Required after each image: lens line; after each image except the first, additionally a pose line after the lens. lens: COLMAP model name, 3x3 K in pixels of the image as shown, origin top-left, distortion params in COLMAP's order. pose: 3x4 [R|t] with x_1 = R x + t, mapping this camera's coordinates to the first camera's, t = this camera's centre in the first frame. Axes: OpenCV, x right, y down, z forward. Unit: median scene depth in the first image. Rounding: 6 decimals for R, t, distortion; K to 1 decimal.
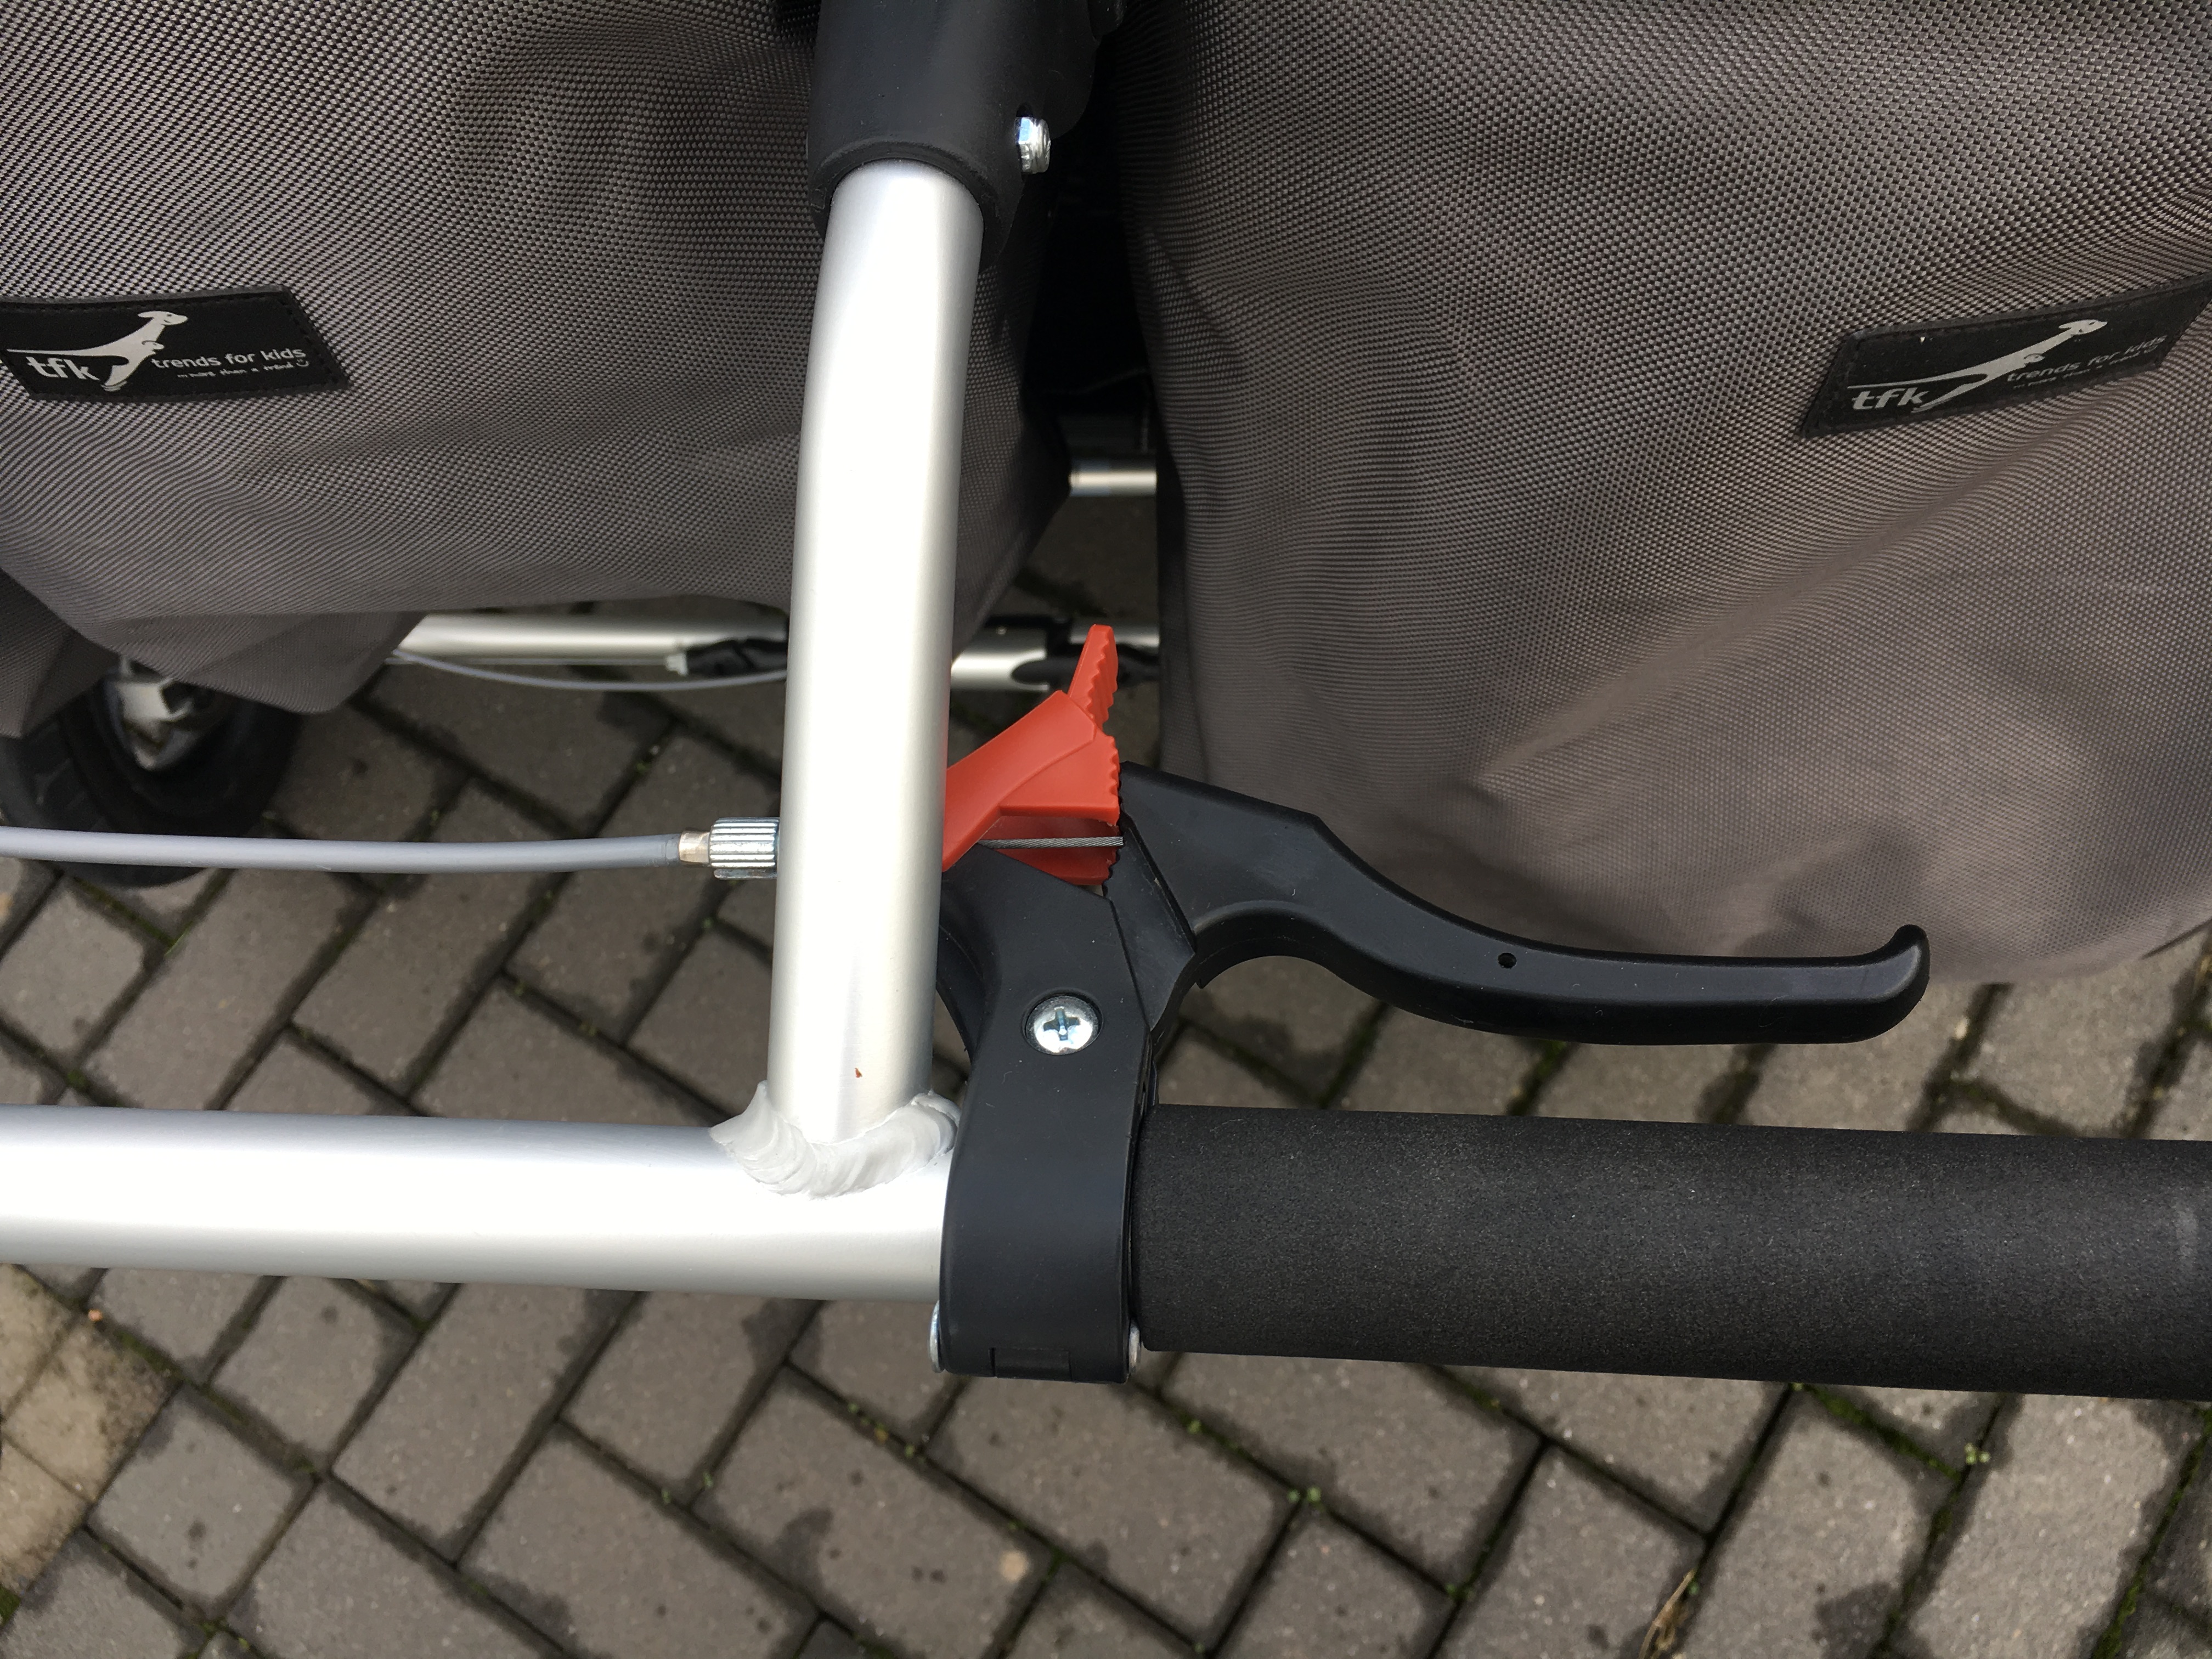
lens RADIAL K [[1895.2, 0, 1106.0], [0, 1895.2, 829.5], [0, 0, 1]] dist [0.096412, -0.166090]
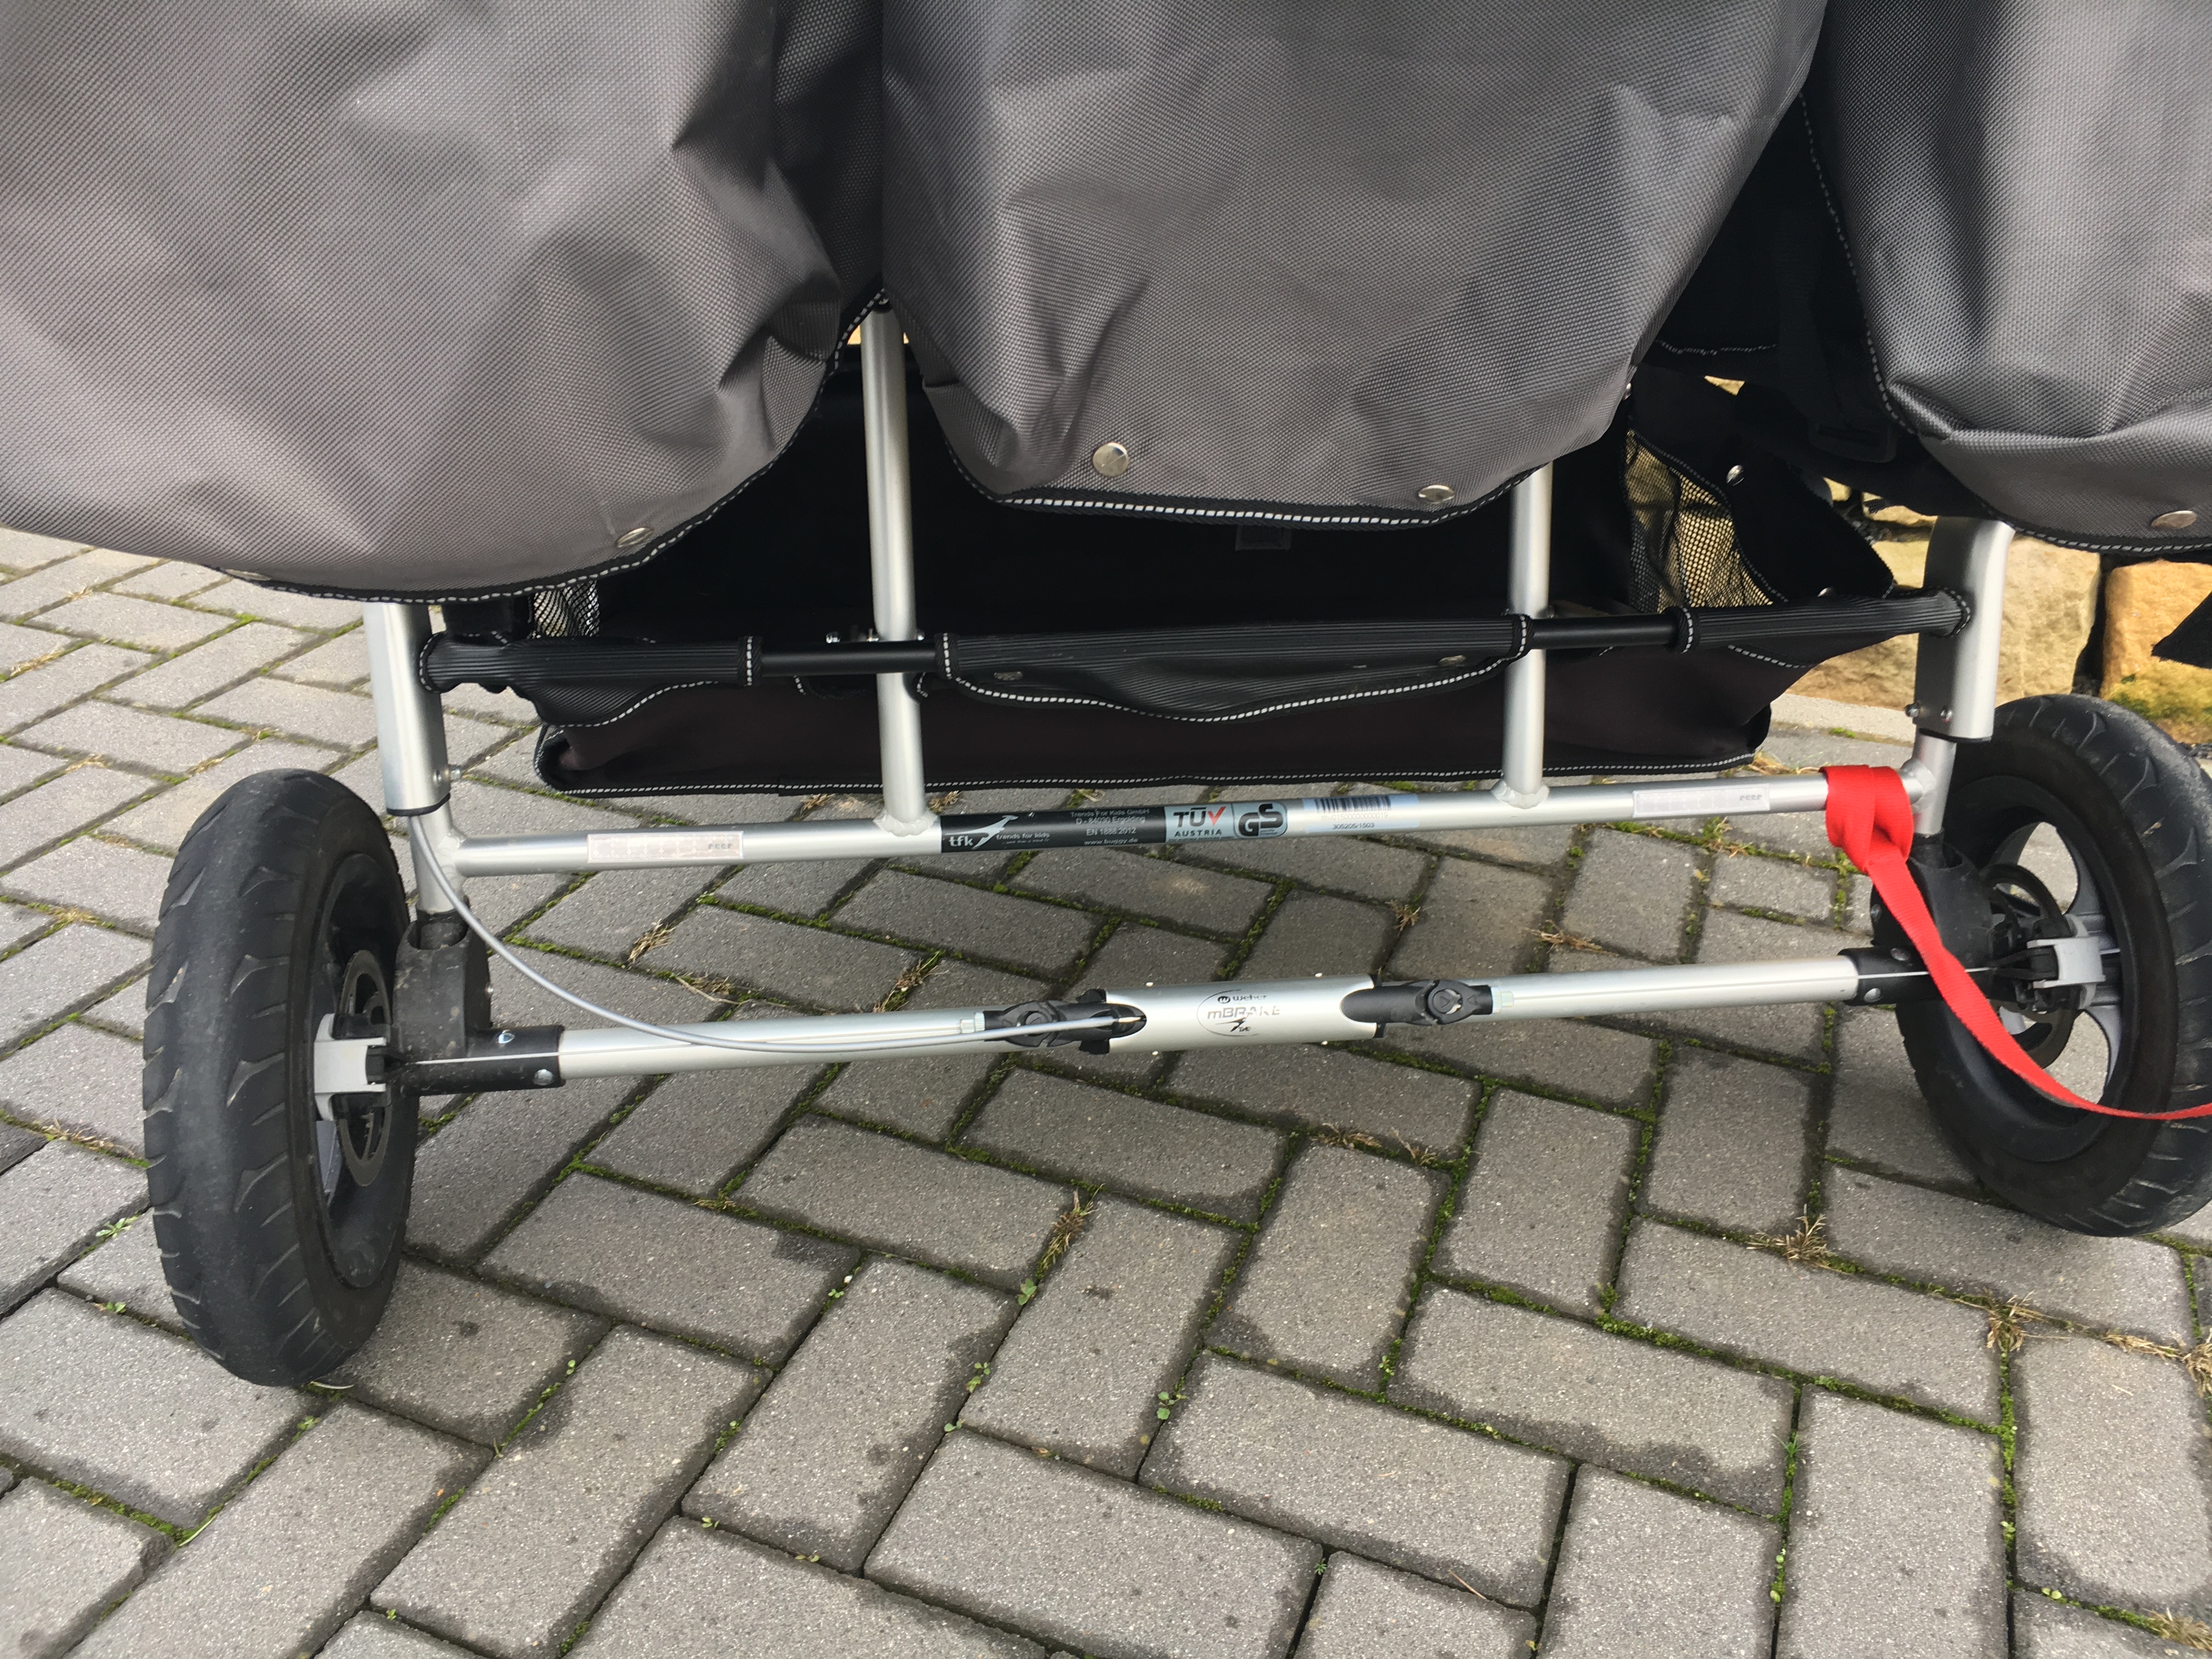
lens RADIAL K [[1879.2, 0, 1106.0], [0, 1879.2, 829.5], [0, 0, 1]] dist [0.092344, -0.137763]
pose [[0.975584, 0.023072, 0.218411, -0.324321], [0.139168, 0.704392, -0.696035, 0.431124], [-0.169906, 0.709436, 0.683983, 0.278511]]
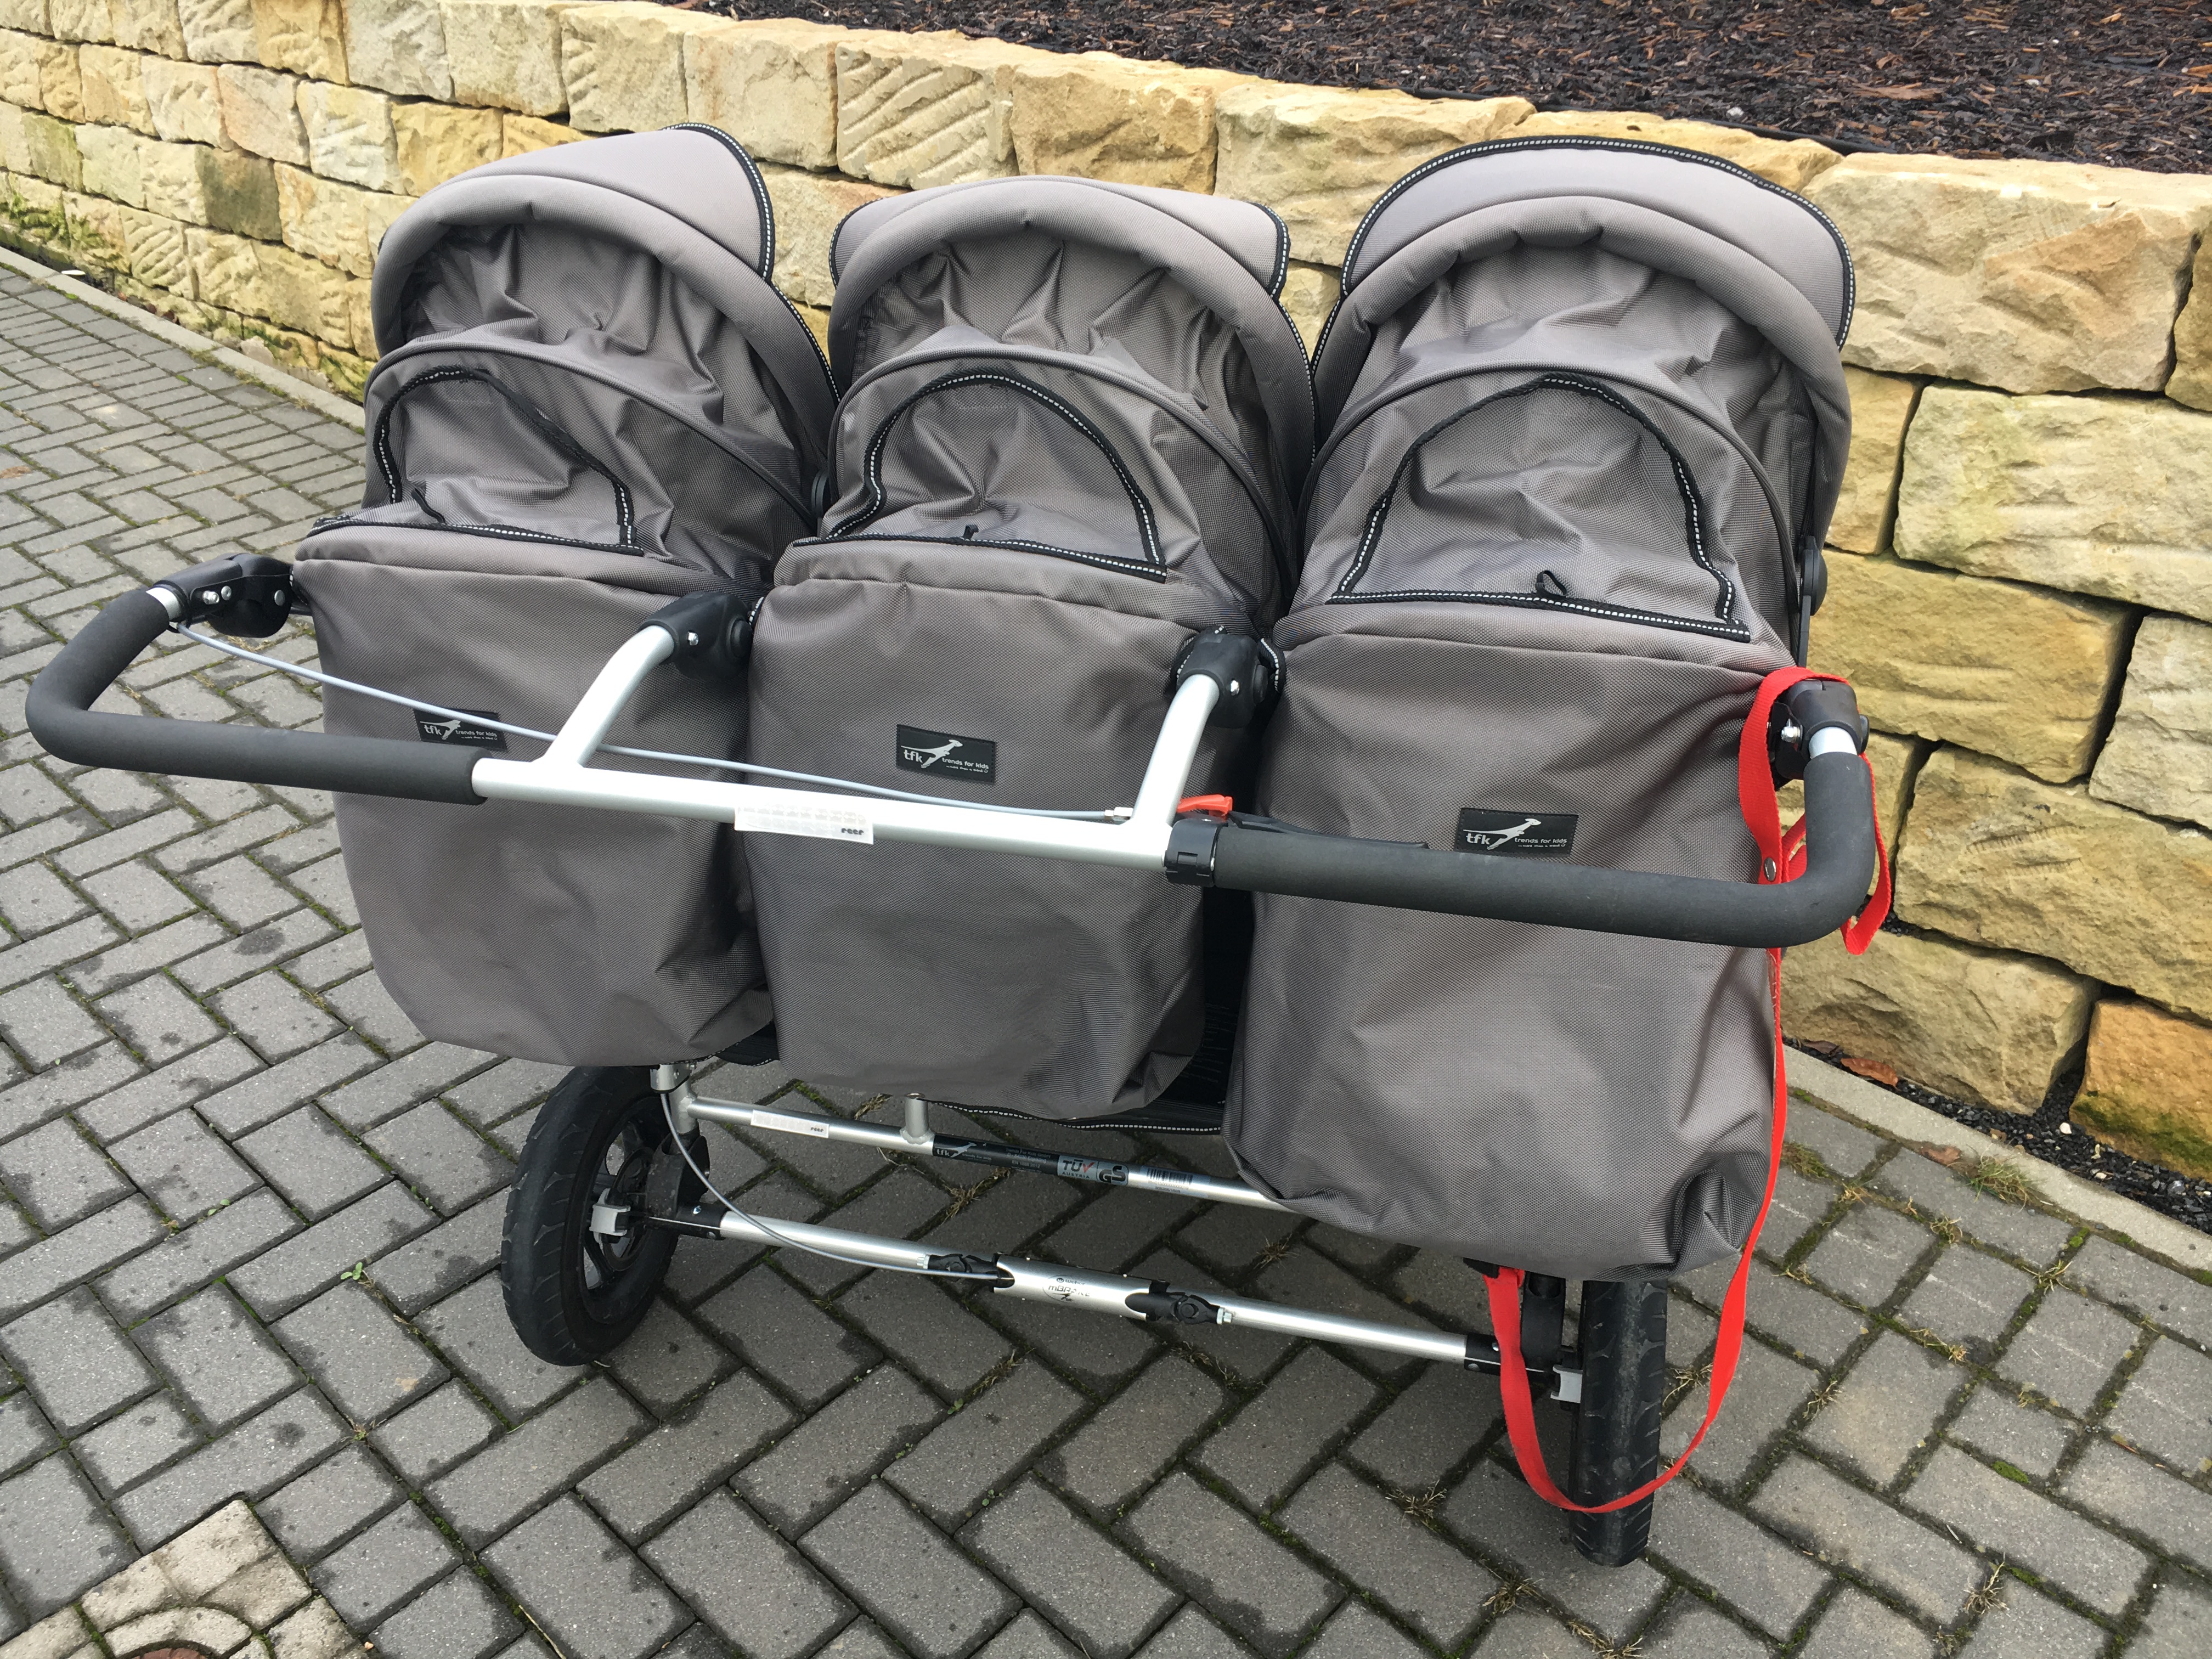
lens RADIAL K [[1879.2, 0, 1106.0], [0, 1879.2, 829.5], [0, 0, 1]] dist [0.092344, -0.137763]
pose [[0.976796, 0.173564, -0.125480, 0.056632], [-0.213579, 0.745824, -0.630976, 0.553200], [-0.015928, 0.643135, 0.765587, -0.415053]]
